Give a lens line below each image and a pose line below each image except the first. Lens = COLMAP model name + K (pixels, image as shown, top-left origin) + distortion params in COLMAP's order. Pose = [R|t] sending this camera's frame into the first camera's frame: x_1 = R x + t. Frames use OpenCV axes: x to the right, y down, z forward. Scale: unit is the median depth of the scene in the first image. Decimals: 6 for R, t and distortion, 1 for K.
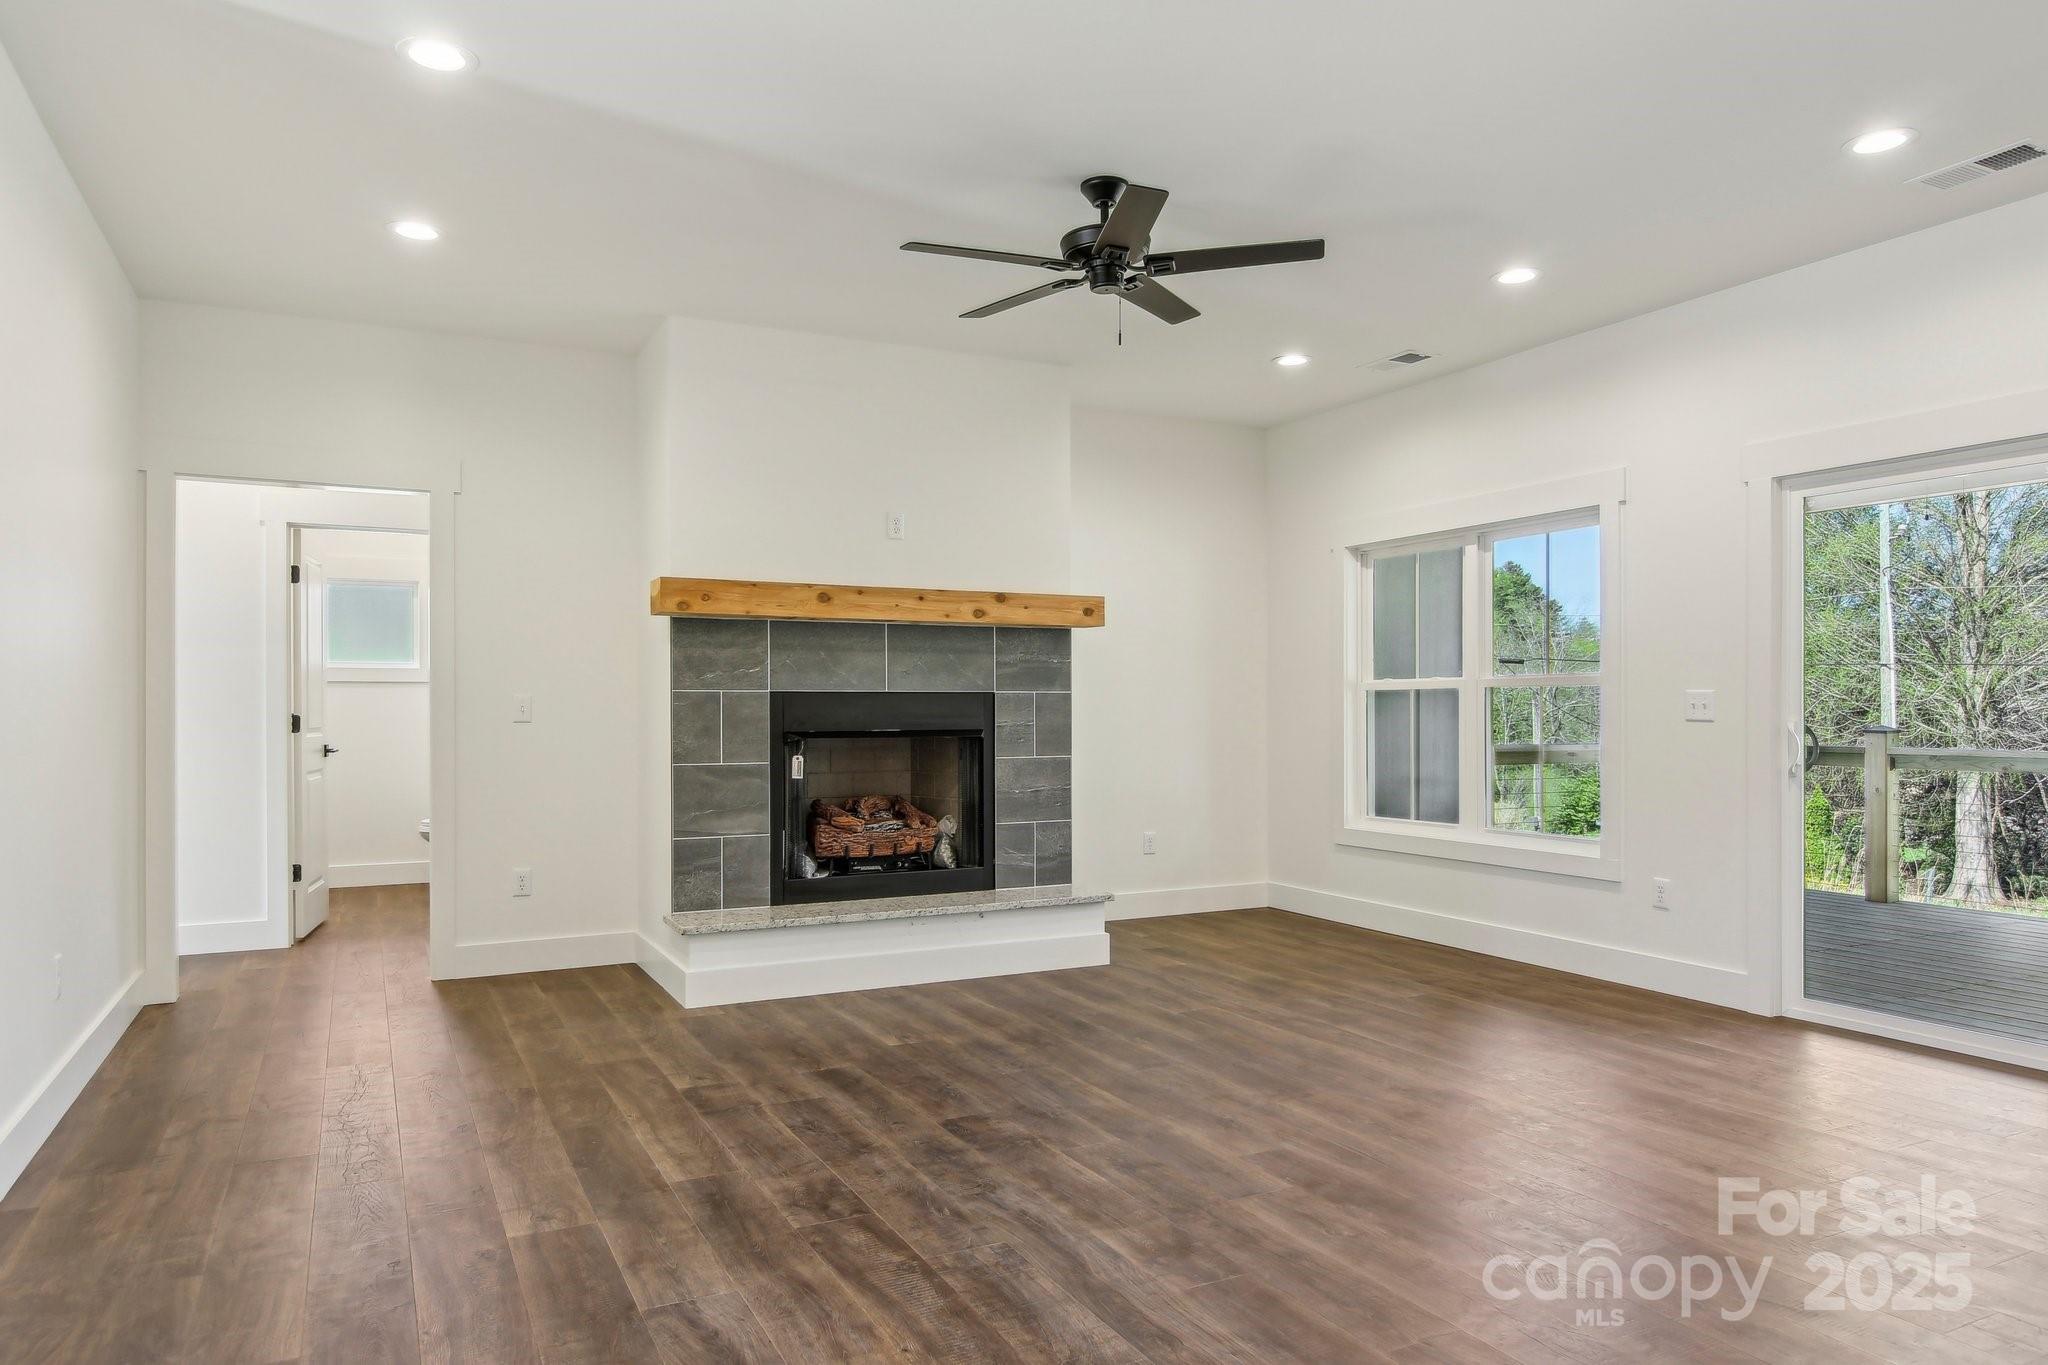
lens RADIAL K [[1298.2, 0, 1022.9], [0, 1298.2, 705.4], [0, 0, 1]] dist [0.014033, -0.022215]
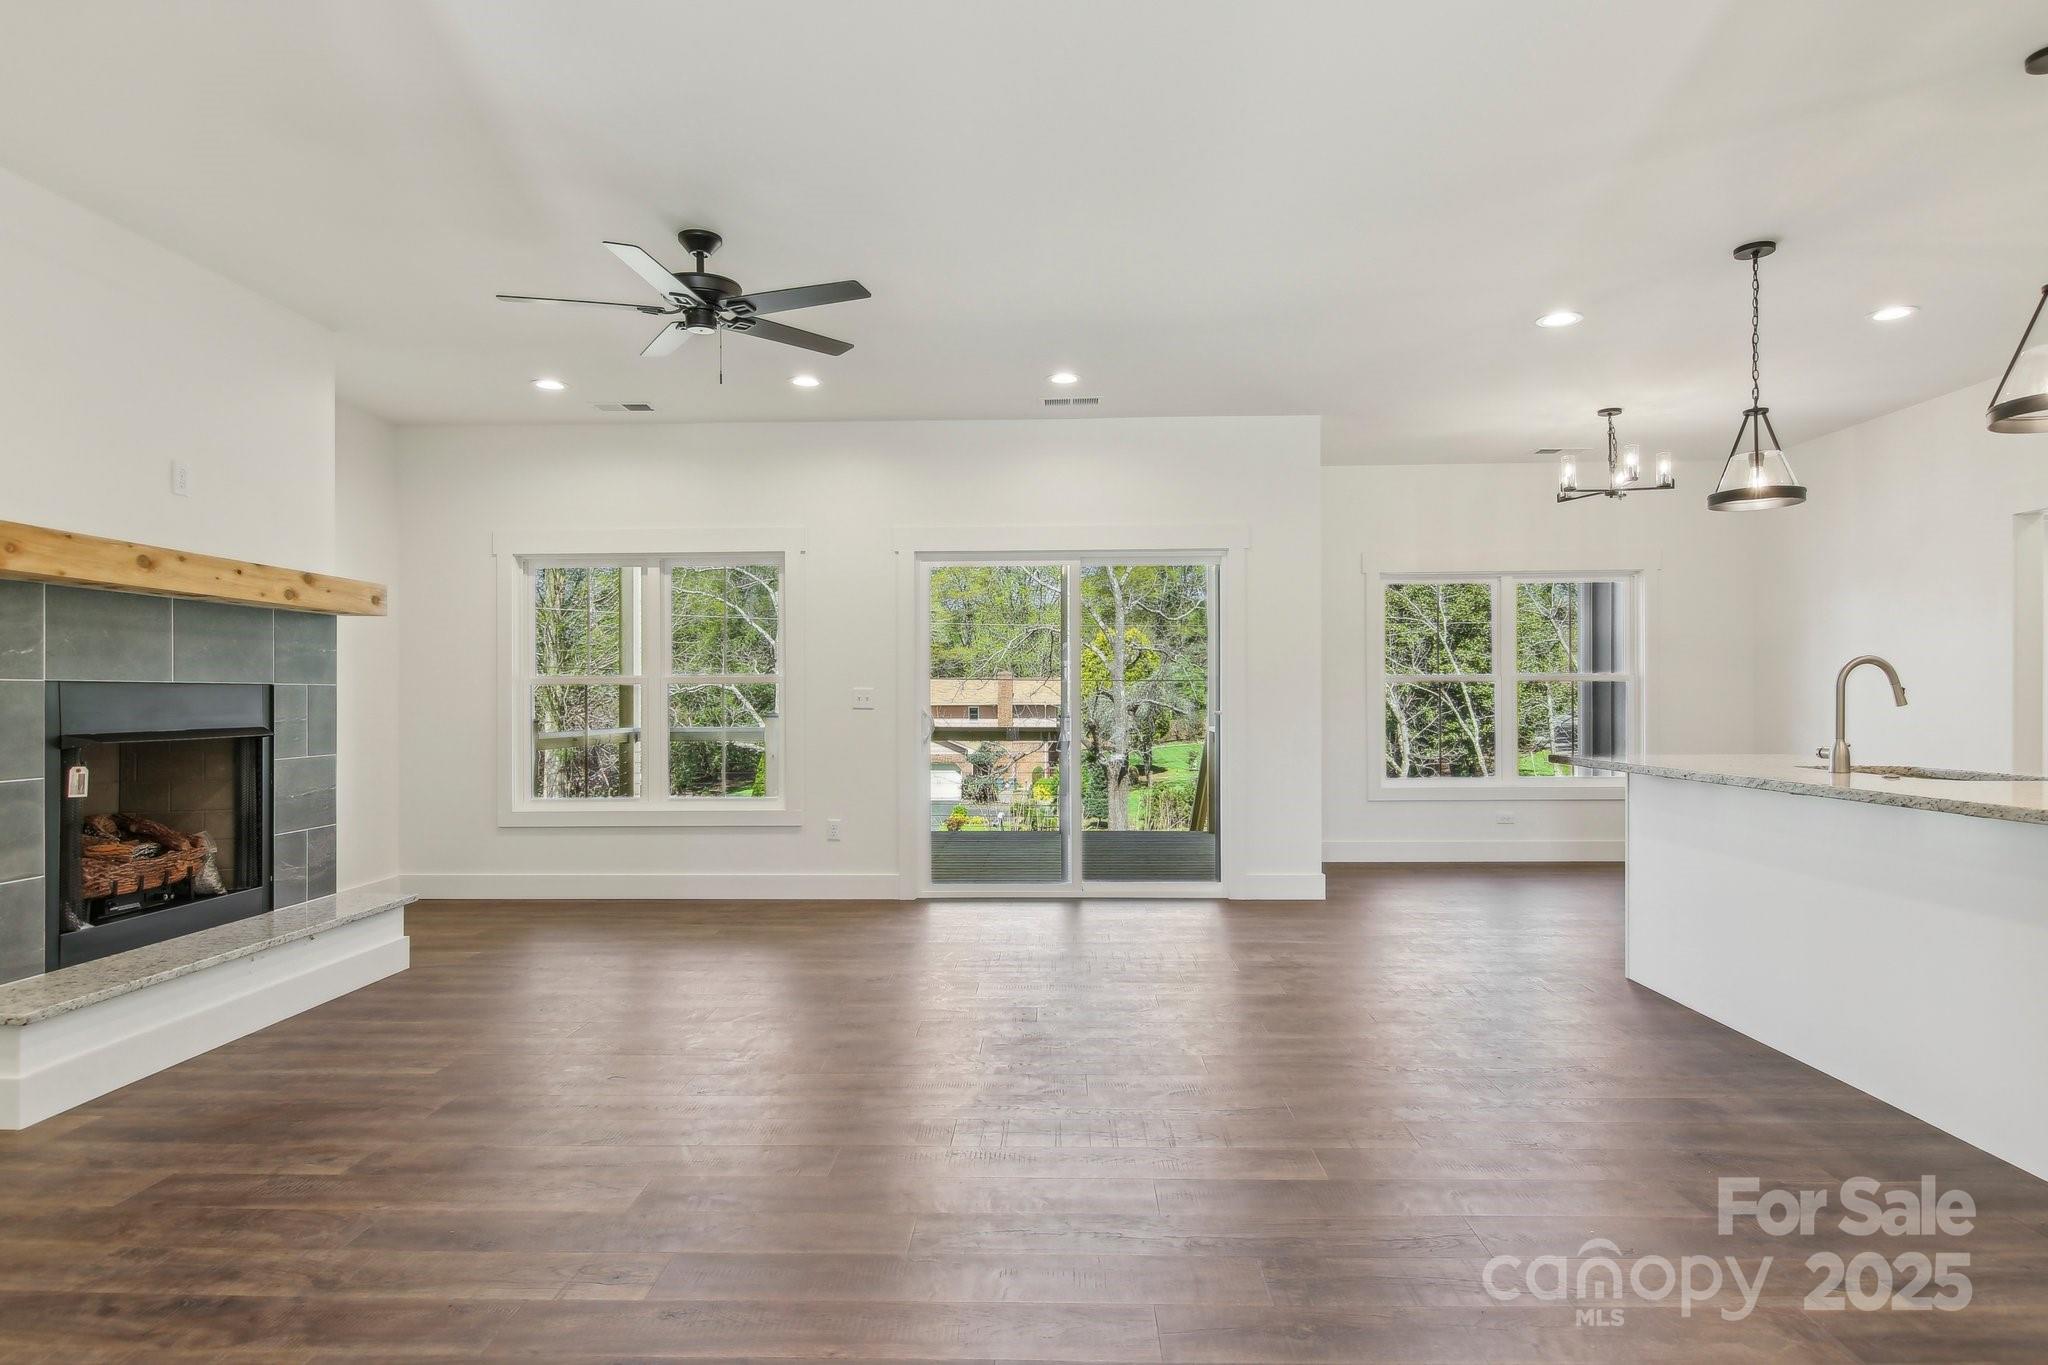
lens RADIAL K [[1148.4, 0, 1025.2], [0, 1148.4, 688.6], [0, 0, 1]] dist [0.006885, -0.021923]
pose [[0.483817, 0.006398, 0.875146, -0.480873], [0.000748, 0.999970, -0.007723, -0.000917], [-0.875169, 0.004391, 0.483798, 0.196949]]
